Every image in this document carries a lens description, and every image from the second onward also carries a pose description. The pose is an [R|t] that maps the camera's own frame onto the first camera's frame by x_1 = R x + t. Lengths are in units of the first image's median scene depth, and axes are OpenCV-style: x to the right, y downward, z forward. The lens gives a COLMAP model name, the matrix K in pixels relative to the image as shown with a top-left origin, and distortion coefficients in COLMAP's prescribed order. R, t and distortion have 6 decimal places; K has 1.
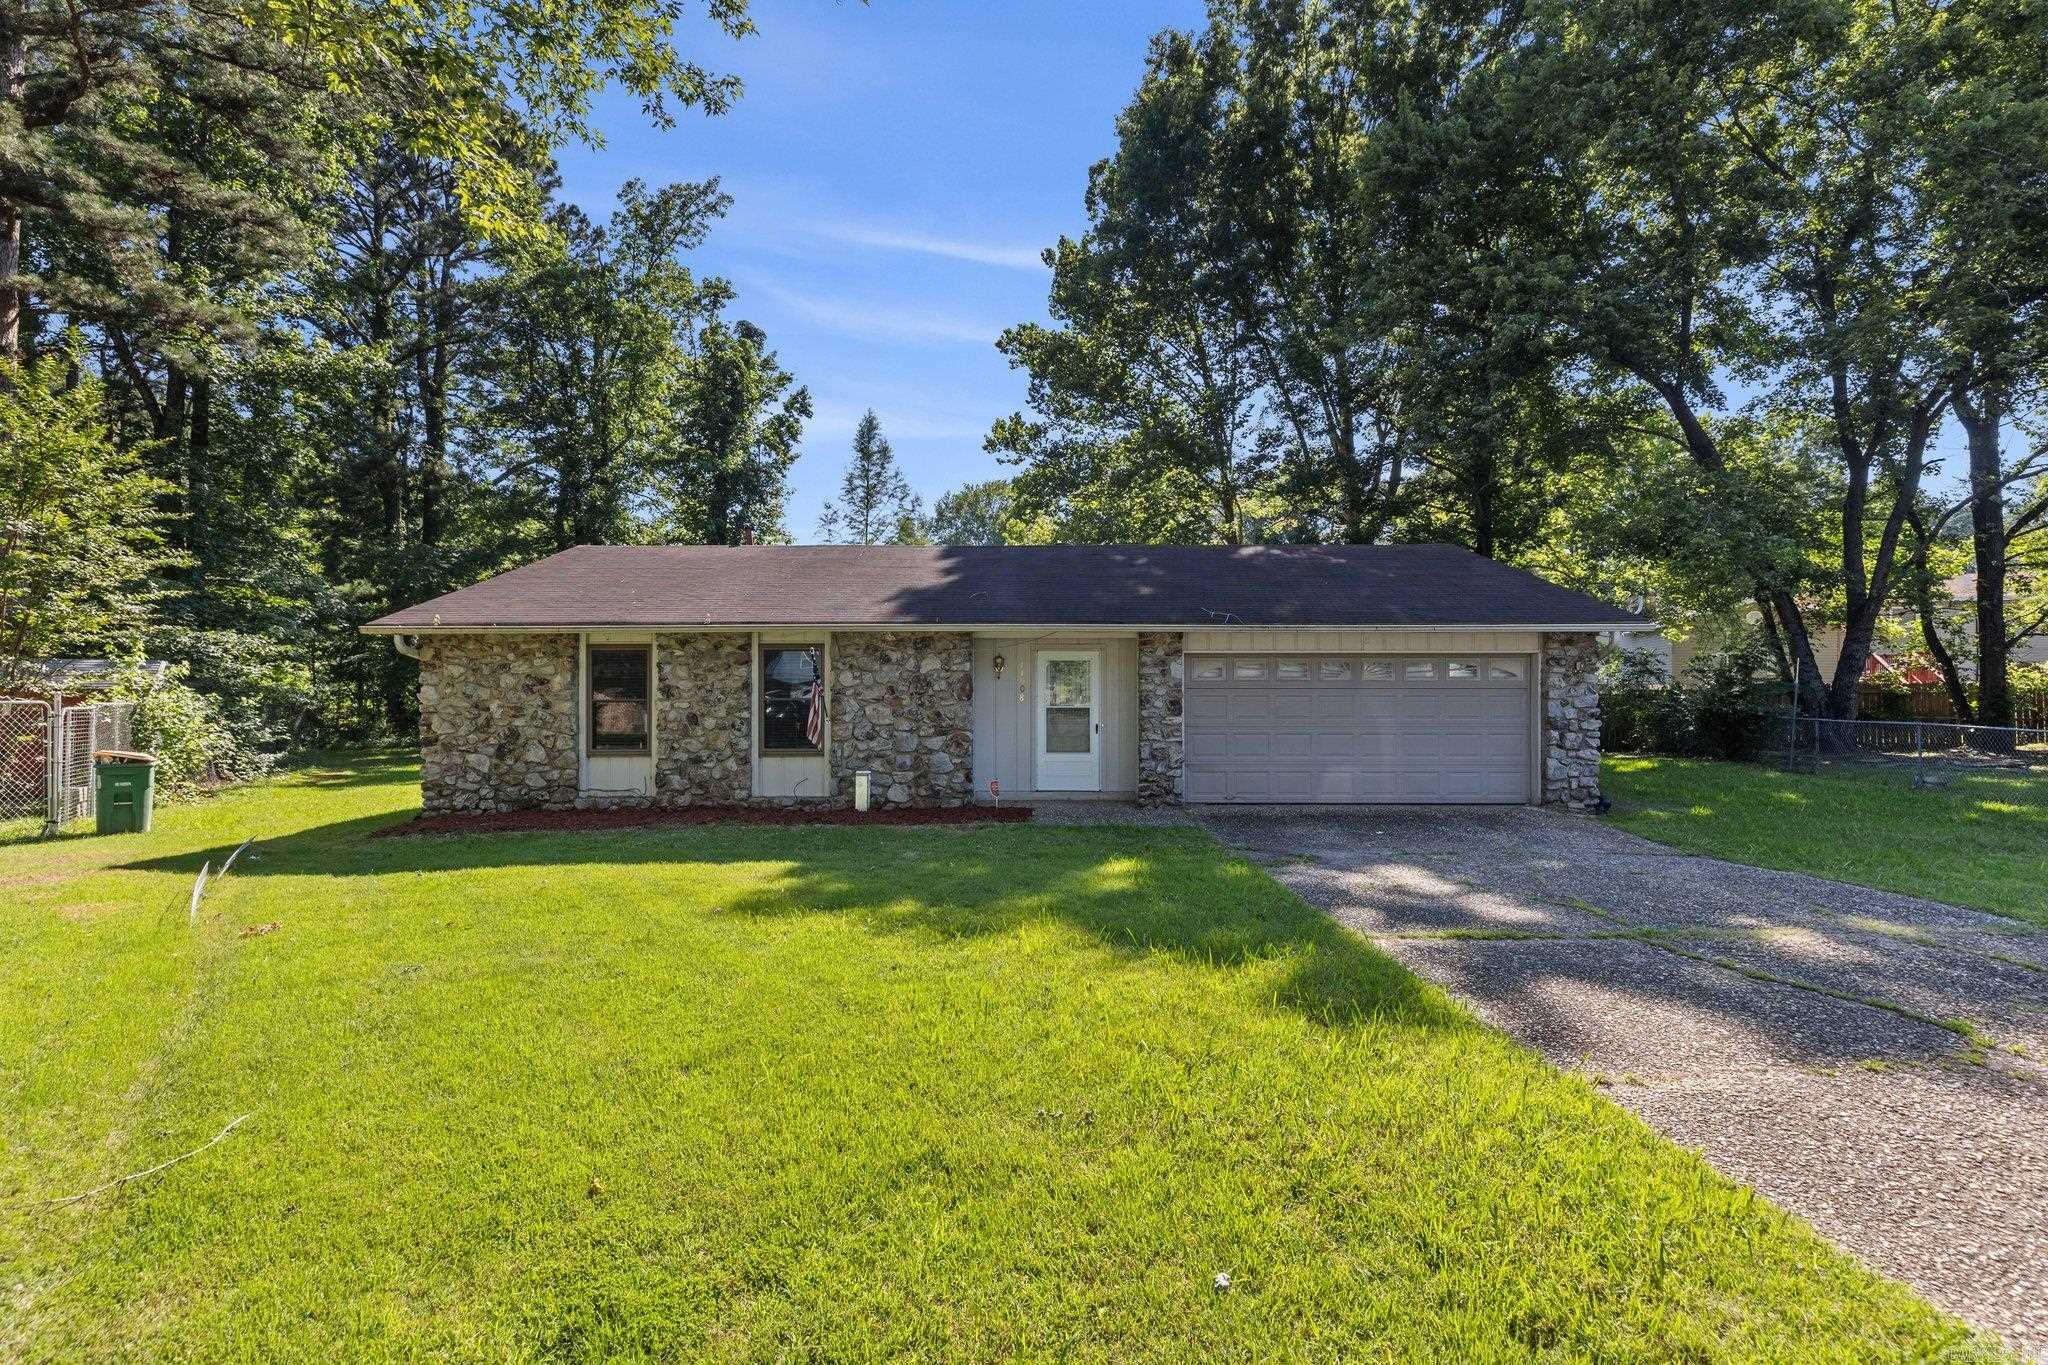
lens RADIAL K [[926.7, 0, 1026.8], [0, 926.7, 687.1], [0, 0, 1]] dist [0.006809, -0.001299]
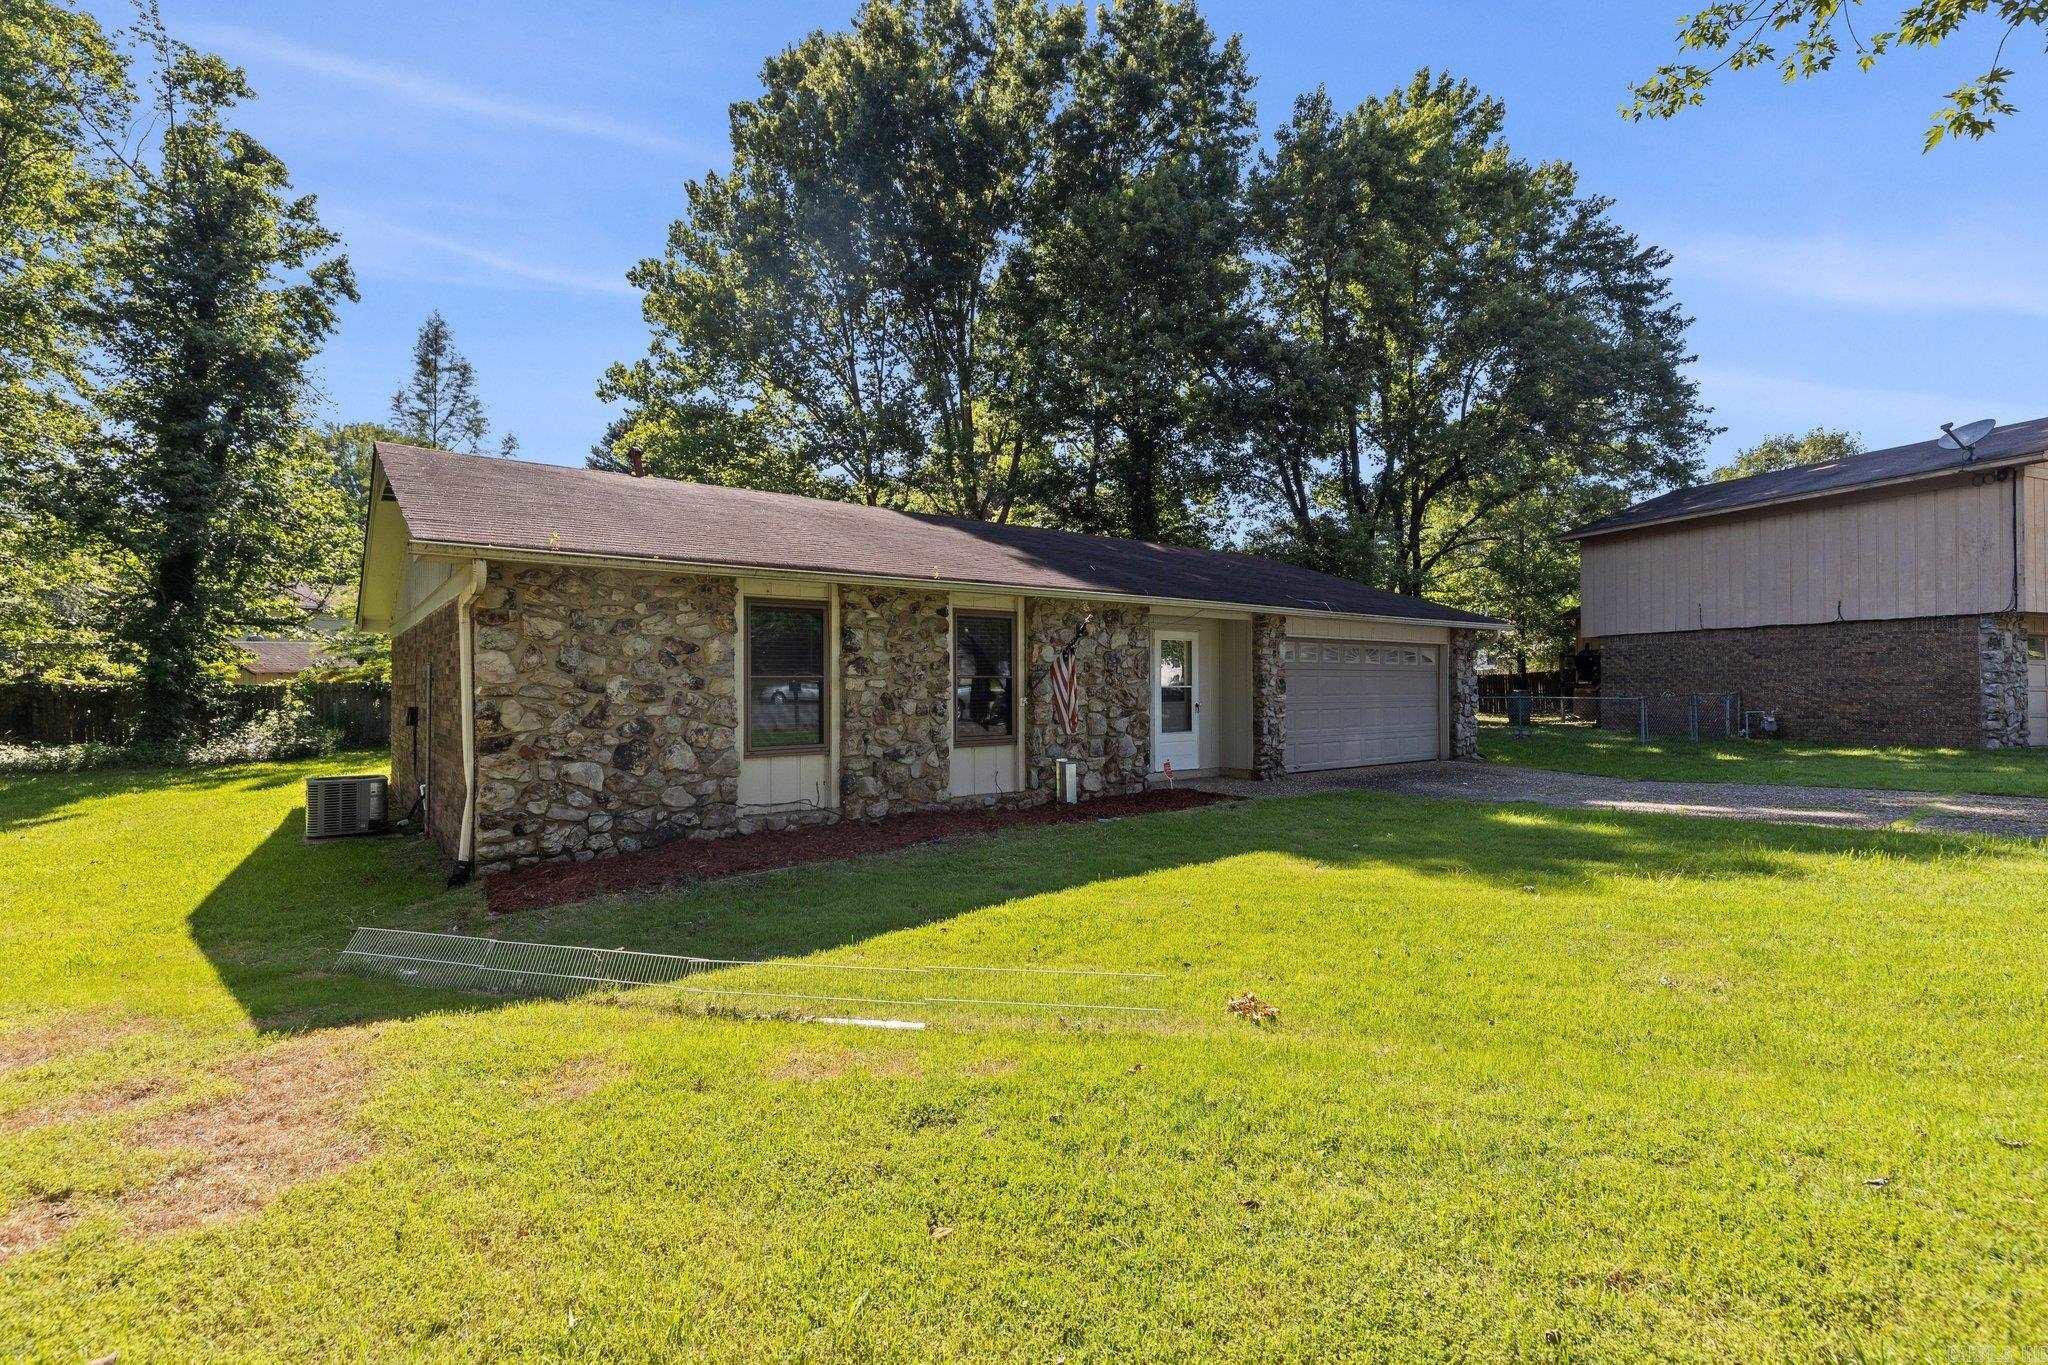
lens RADIAL K [[926.7, 0, 1027.3], [0, 926.7, 680.6], [0, 0, 1]] dist [0.006809, -0.001299]
pose [[0.786887, 0.002511, 0.617093, -0.741948], [0.002818, 0.999967, -0.007663, 0.023027], [-0.617091, 0.007769, 0.786853, 0.326196]]
